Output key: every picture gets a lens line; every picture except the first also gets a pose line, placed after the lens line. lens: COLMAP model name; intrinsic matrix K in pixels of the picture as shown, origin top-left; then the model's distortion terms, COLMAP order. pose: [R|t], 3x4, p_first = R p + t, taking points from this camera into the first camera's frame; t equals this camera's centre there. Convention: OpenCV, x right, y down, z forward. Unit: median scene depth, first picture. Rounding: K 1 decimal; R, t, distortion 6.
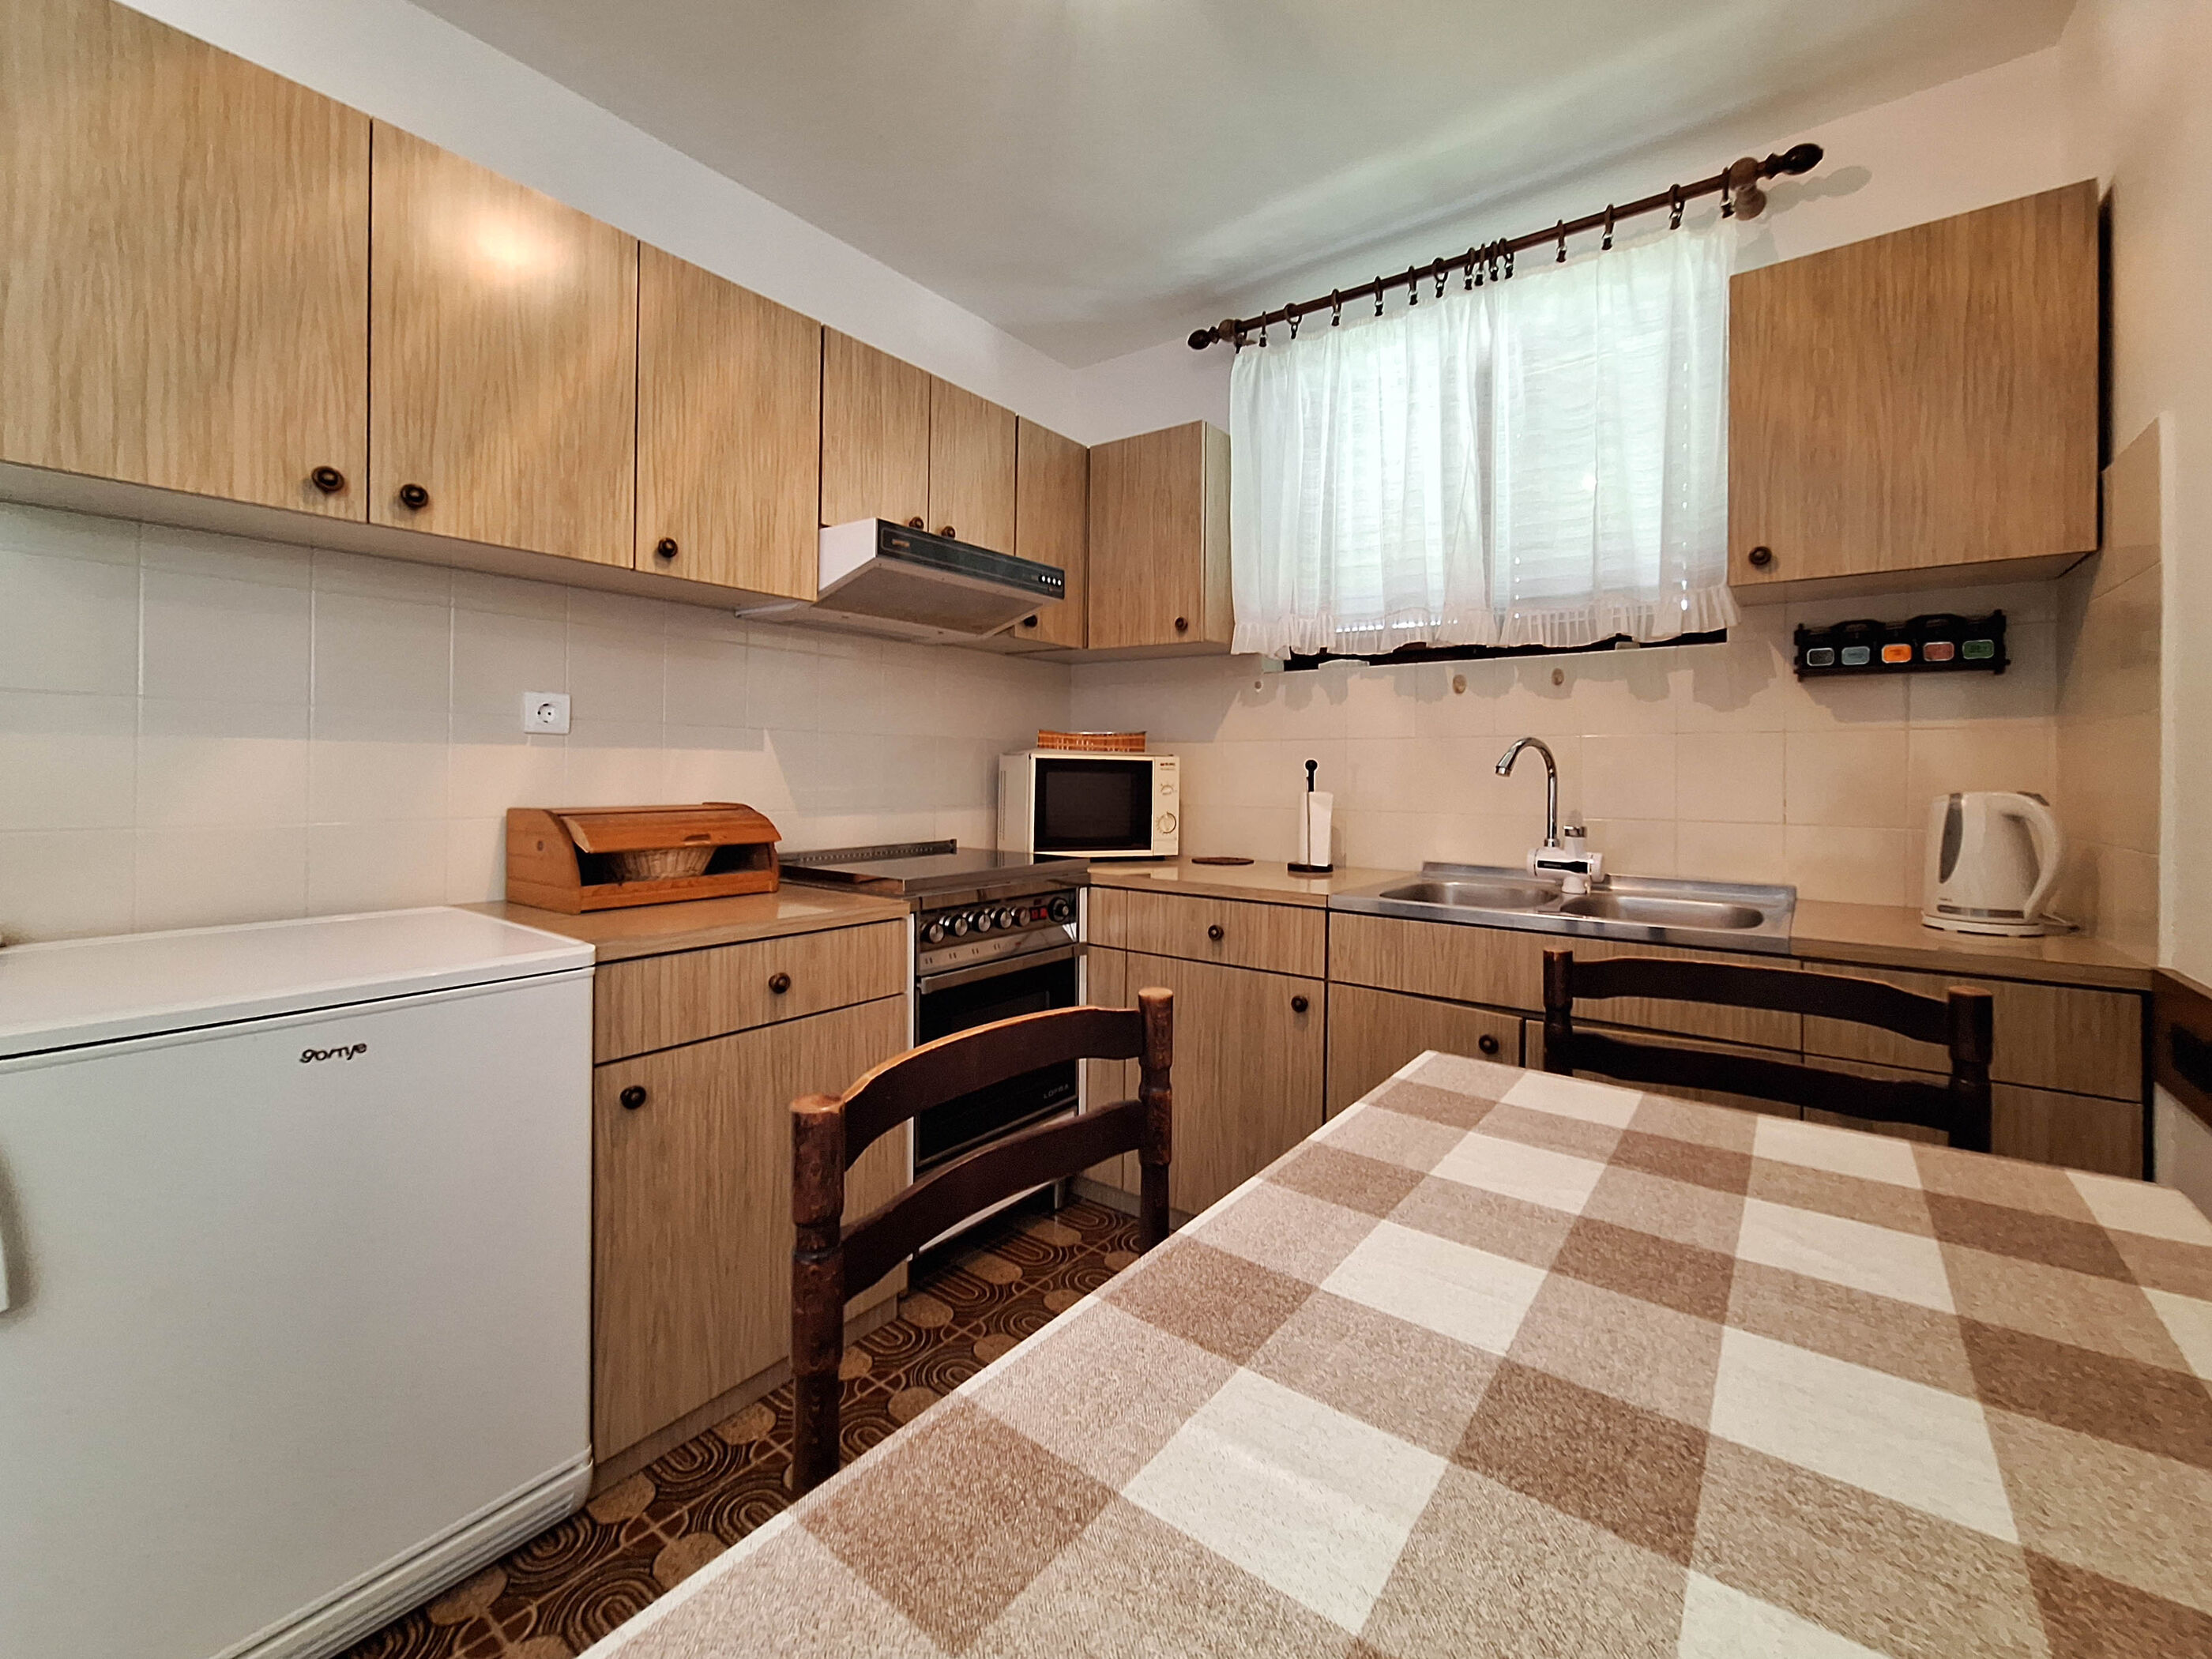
lens RADIAL K [[851.7, 0, 1121.8], [0, 851.7, 770.1], [0, 0, 1]] dist [-0.006123, 0.001010]
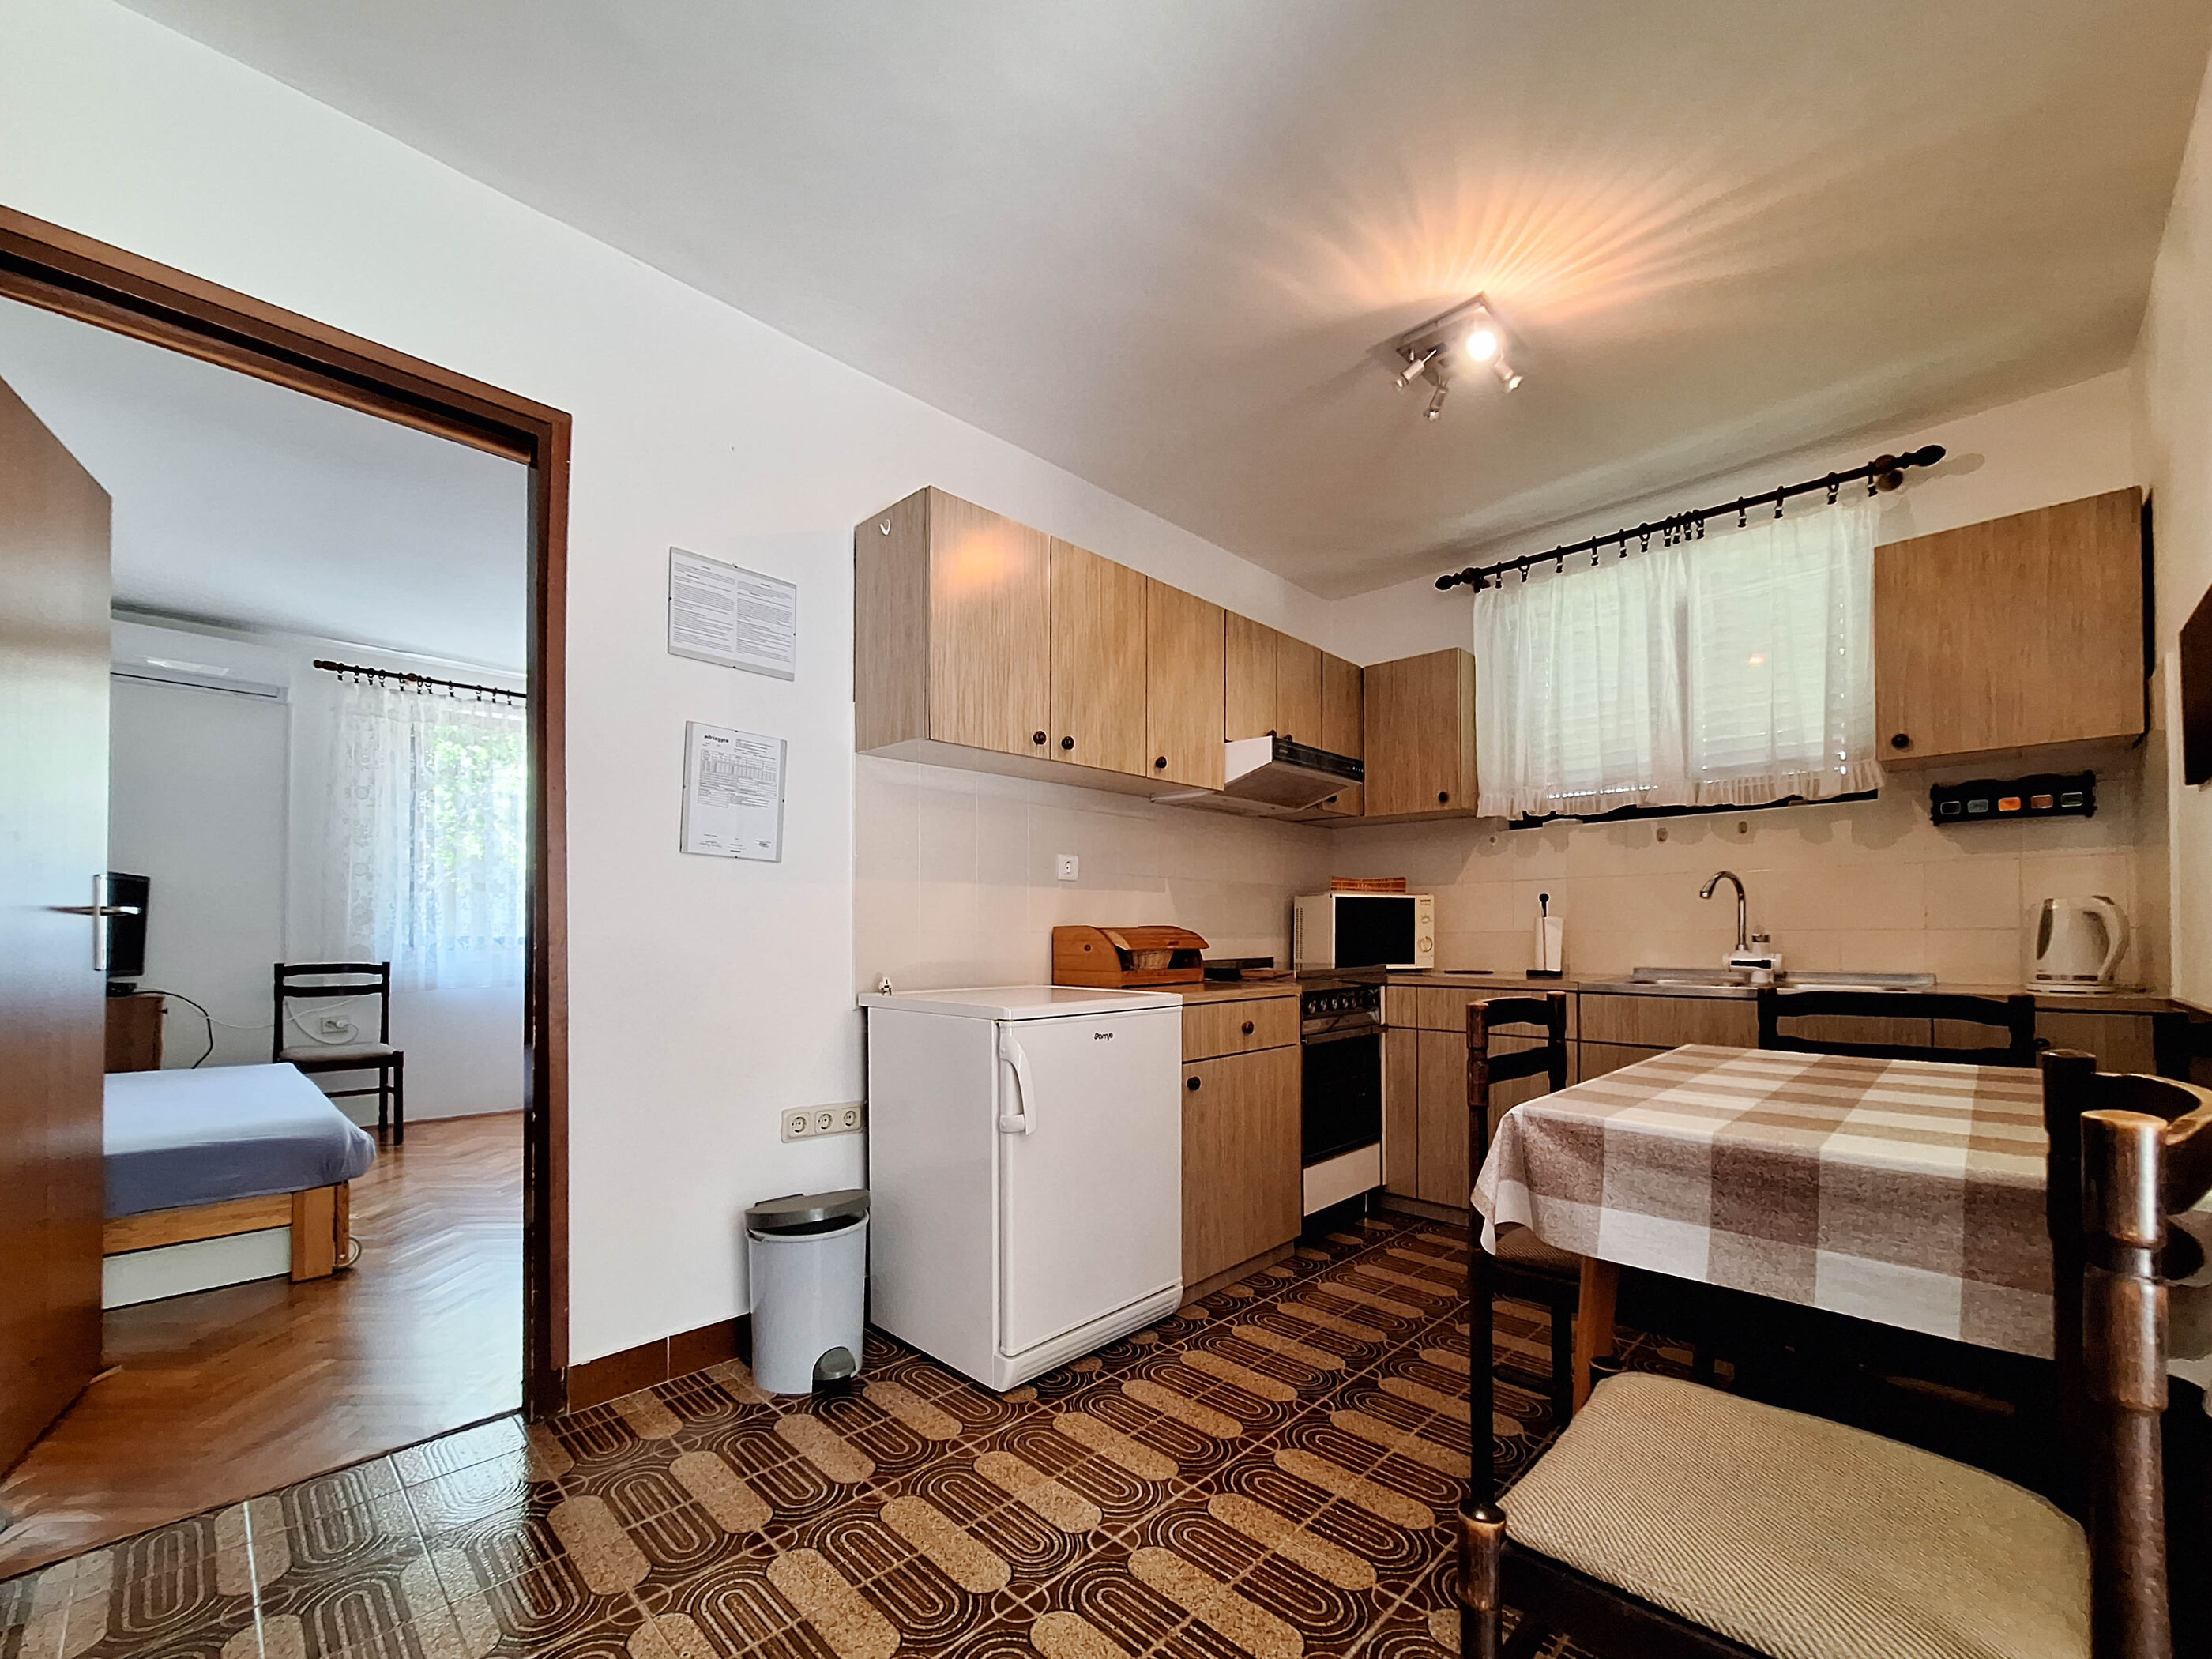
lens RADIAL K [[851.7, 0, 1126.3], [0, 851.7, 930.4], [0, 0, 1]] dist [-0.006123, 0.001010]
pose [[0.993074, -0.013794, -0.116681, -0.357699], [0.013242, 0.999897, -0.005506, 0.057386], [0.116745, 0.003923, 0.993154, -0.532728]]
